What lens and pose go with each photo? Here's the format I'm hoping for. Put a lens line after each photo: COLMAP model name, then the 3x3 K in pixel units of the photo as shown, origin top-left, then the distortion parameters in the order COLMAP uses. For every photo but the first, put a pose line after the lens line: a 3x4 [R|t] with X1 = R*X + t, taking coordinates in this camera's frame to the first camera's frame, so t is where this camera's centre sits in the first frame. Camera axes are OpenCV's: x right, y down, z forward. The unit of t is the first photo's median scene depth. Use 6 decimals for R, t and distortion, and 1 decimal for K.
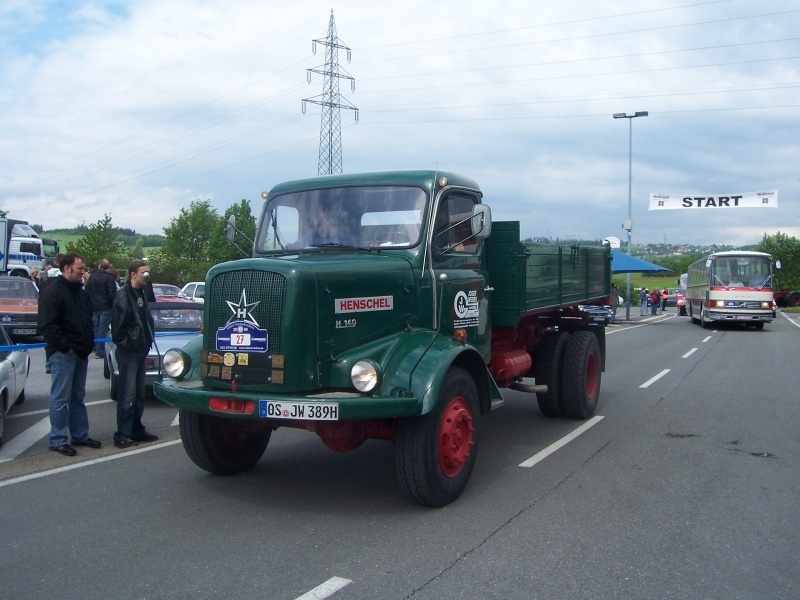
lens RADIAL K [[855.2, 0, 341.0], [0, 855.2, 300.7], [0, 0, 1]] dist [-0.213978, 0.167630]
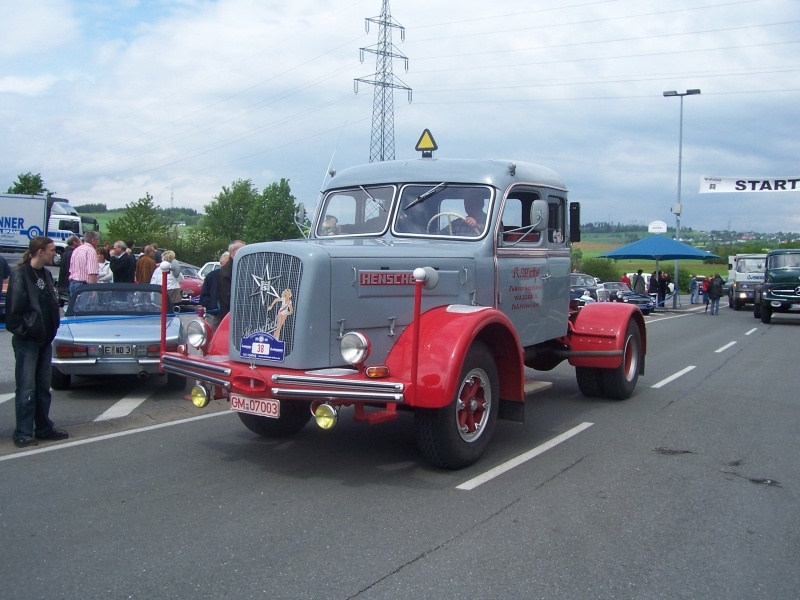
lens RADIAL K [[807.1, 0, 406.9], [0, 807.1, 304.4], [0, 0, 1]] dist [-0.198727, 0.187118]
pose [[0.998905, 0.016927, -0.043616, 0.072487], [-0.015675, 0.999460, 0.028877, -0.002670], [0.044082, -0.028162, 0.998631, 0.079407]]
